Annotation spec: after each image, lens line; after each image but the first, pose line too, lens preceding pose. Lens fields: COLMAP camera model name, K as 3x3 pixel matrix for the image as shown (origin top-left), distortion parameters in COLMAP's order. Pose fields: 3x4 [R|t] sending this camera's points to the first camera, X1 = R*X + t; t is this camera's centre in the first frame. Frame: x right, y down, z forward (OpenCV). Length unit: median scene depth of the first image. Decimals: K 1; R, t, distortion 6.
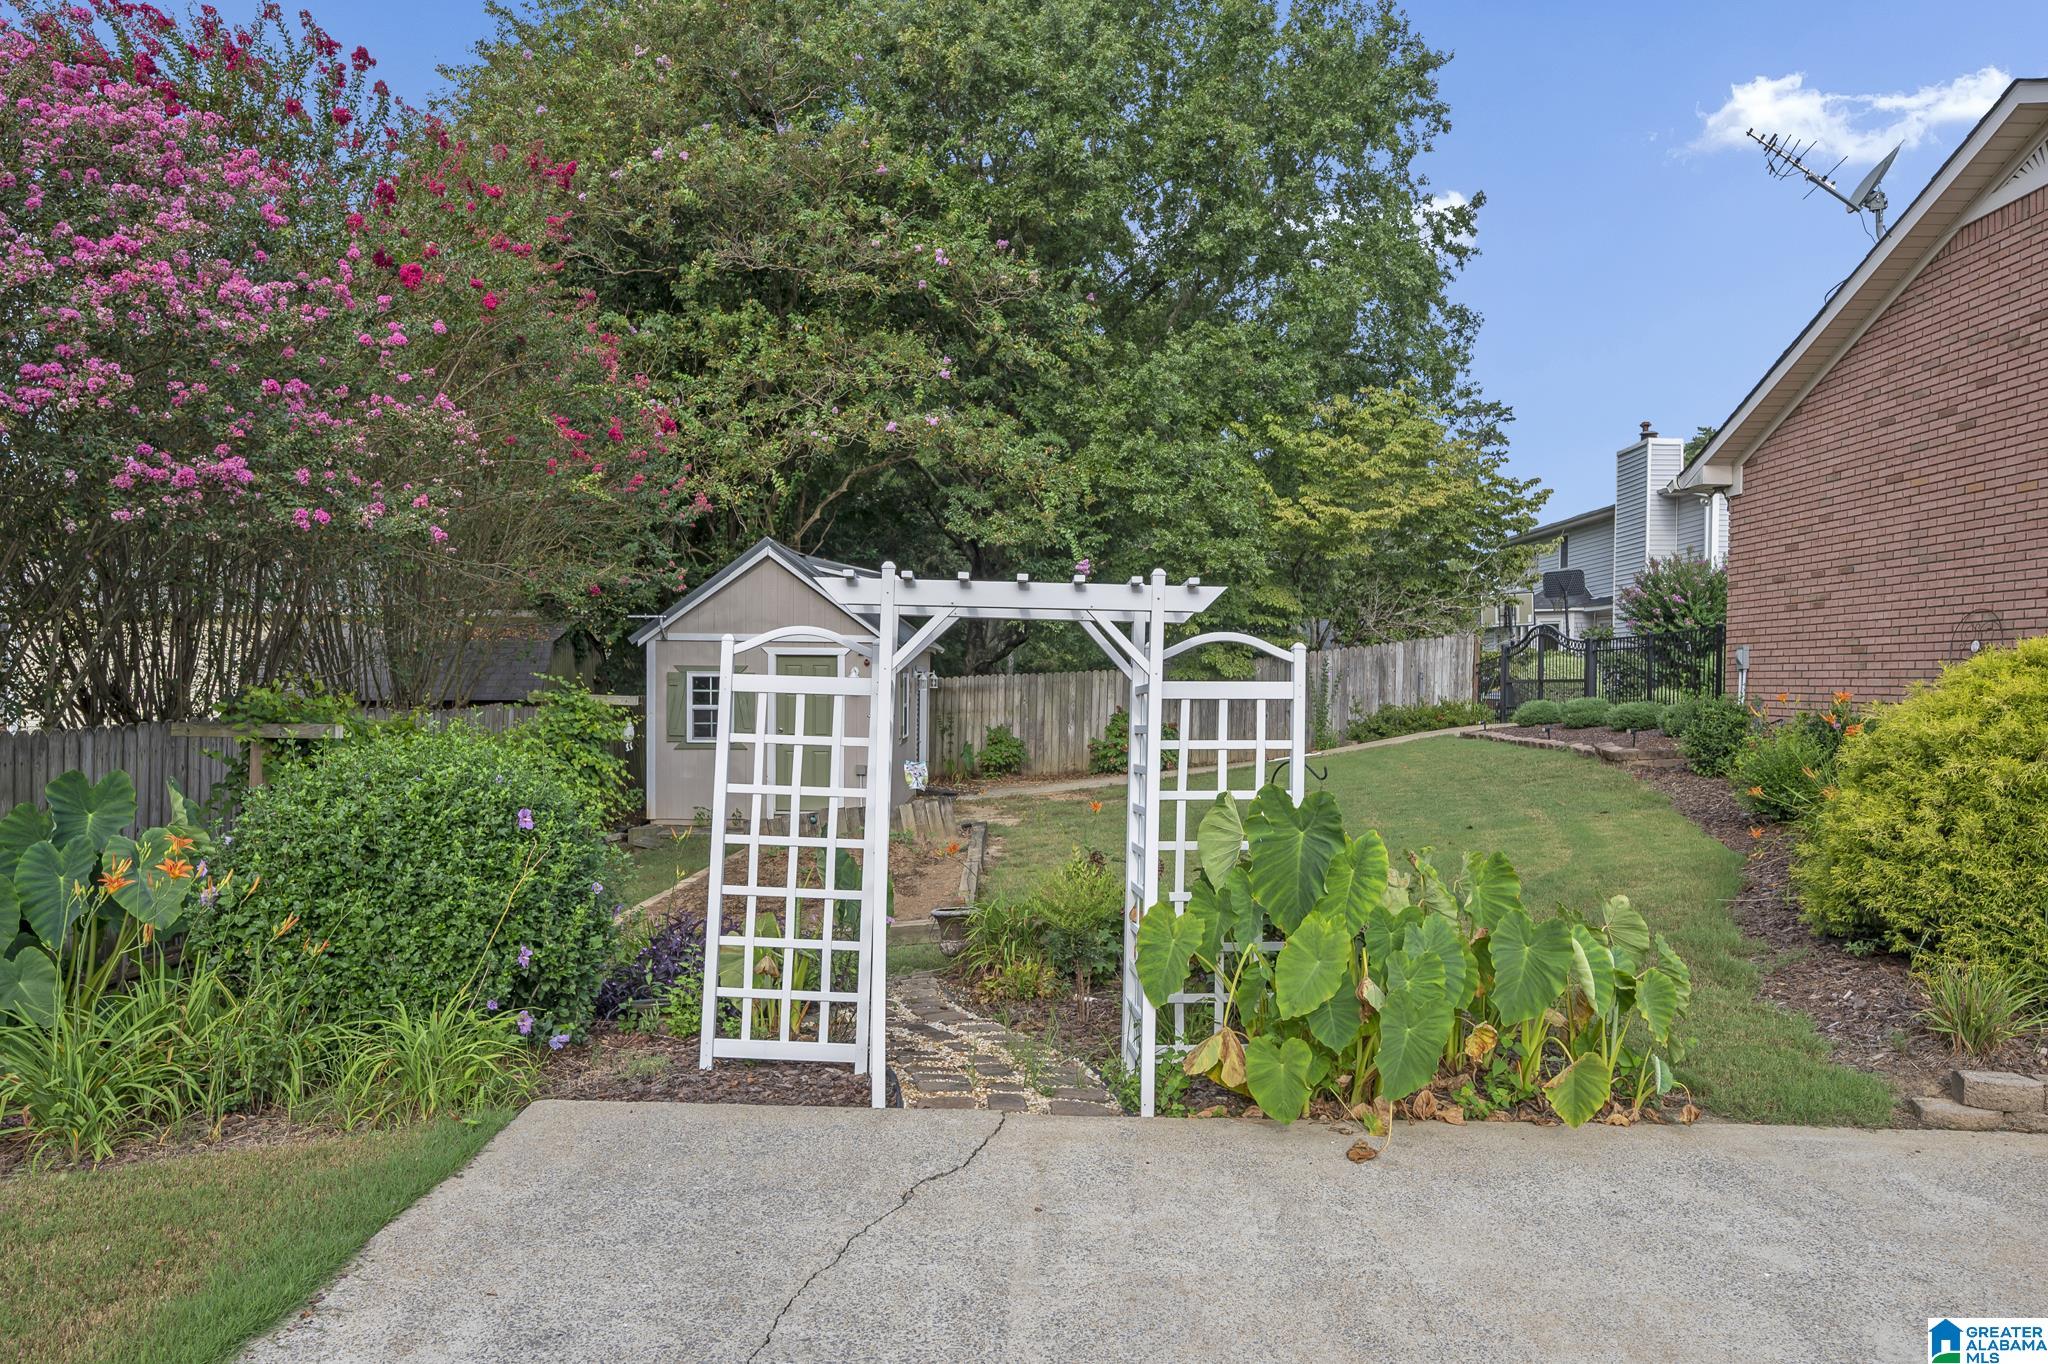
lens RADIAL K [[1361.0, 0, 1024.0], [0, 1361.0, 682.0], [0, 0, 1]] dist [0.056368, -0.058337]
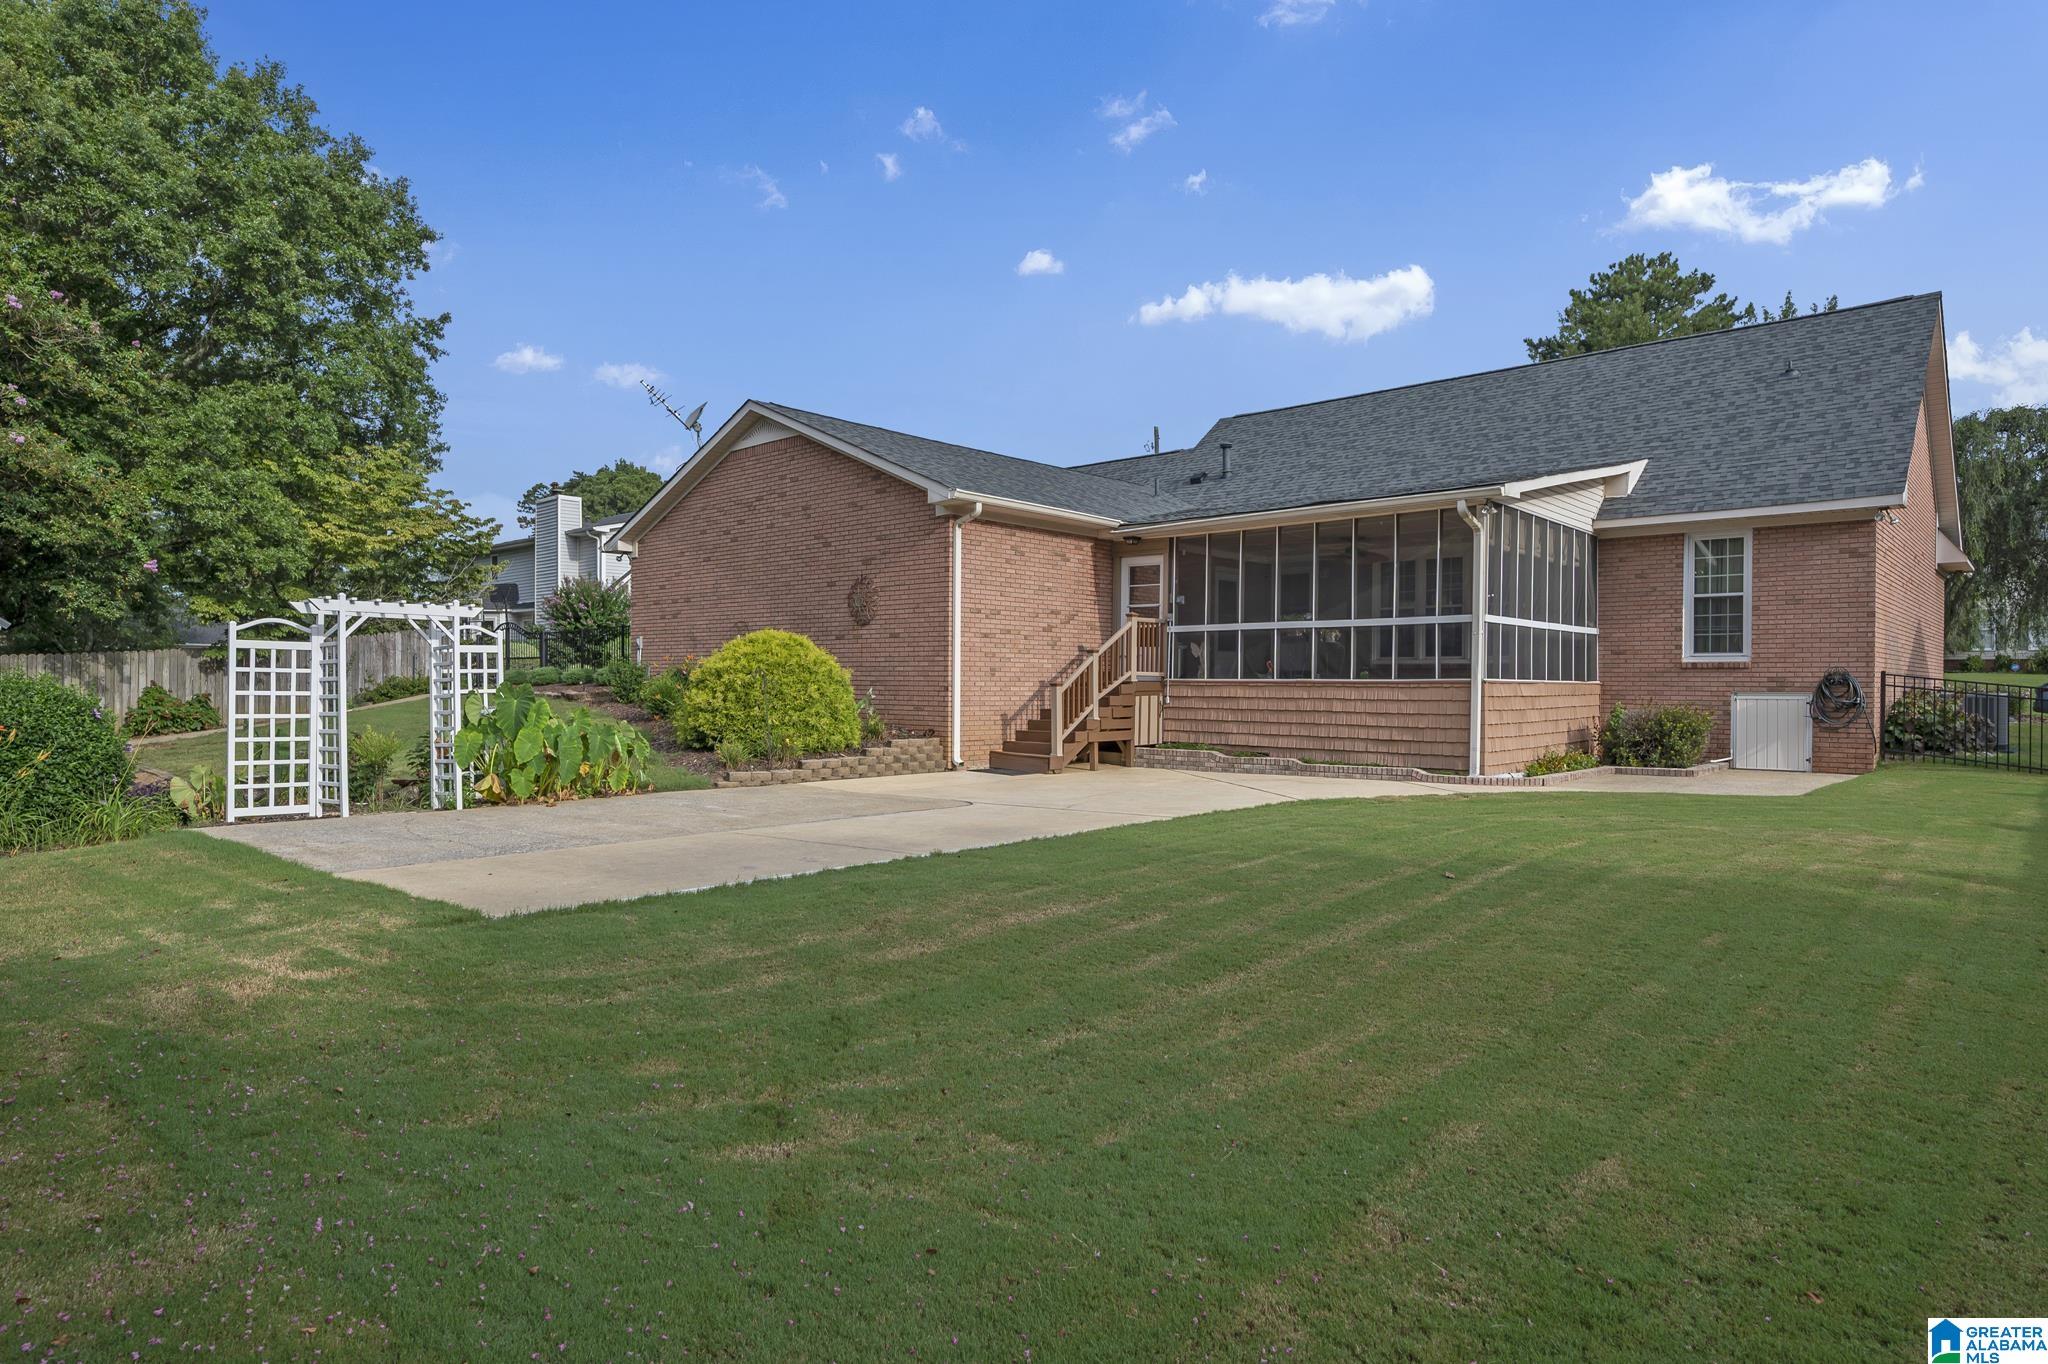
lens RADIAL K [[1128.2, 0, 1024.0], [0, 1128.2, 682.0], [0, 0, 1]] dist [-0.000549, 0.000268]
pose [[0.669330, -0.016438, 0.742783, -0.603135], [0.007311, 0.999853, 0.015539, 0.036098], [-0.742929, -0.004970, 0.669352, -0.948916]]
